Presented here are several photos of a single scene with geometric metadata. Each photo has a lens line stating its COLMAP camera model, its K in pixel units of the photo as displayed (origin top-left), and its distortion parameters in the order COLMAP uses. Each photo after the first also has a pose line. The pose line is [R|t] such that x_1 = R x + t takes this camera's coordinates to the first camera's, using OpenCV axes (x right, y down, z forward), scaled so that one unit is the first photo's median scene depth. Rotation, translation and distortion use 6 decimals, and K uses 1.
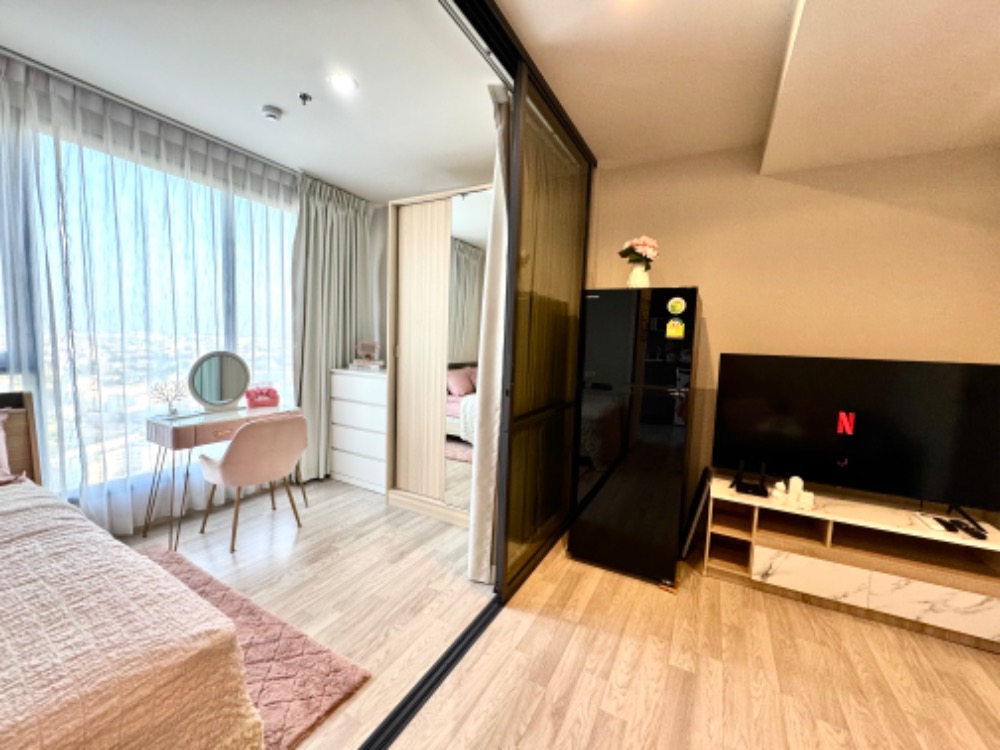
lens RADIAL K [[400.9, 0, 502.0], [0, 400.9, 374.5], [0, 0, 1]] dist [-0.002035, 0.000217]
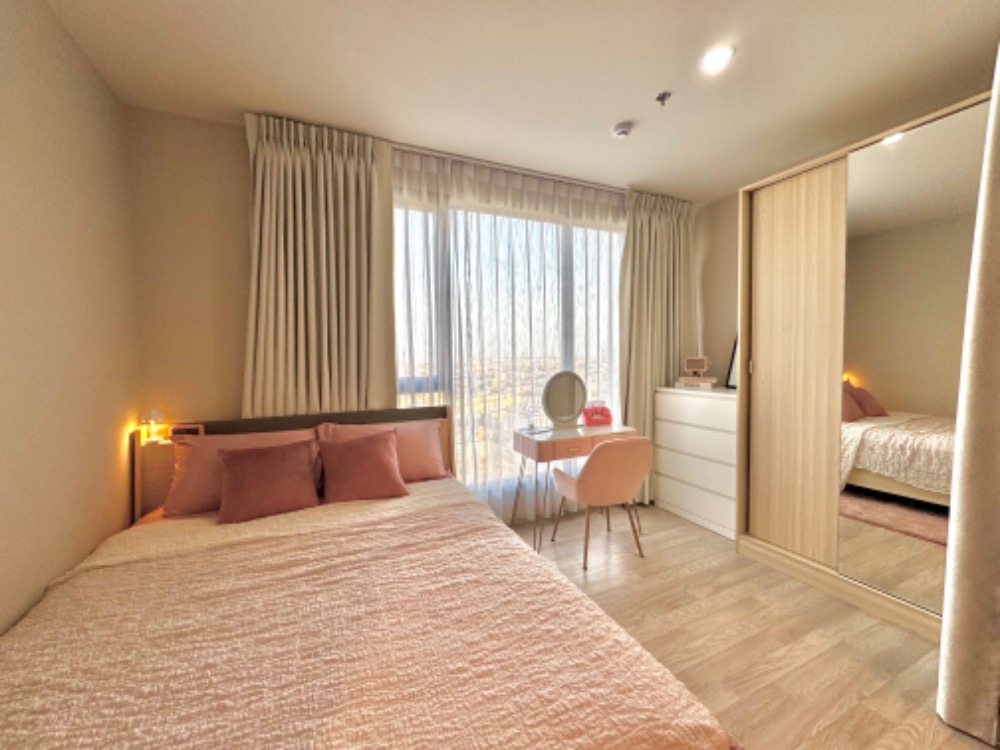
lens RADIAL K [[405.9, 0, 501.2], [0, 405.9, 373.7], [0, 0, 1]] dist [-0.000762, 0.000222]
pose [[0.798785, -0.019911, -0.601288, -0.177637], [-0.006420, 0.999113, -0.041612, -0.005268], [0.601583, 0.037100, 0.797948, 0.031844]]
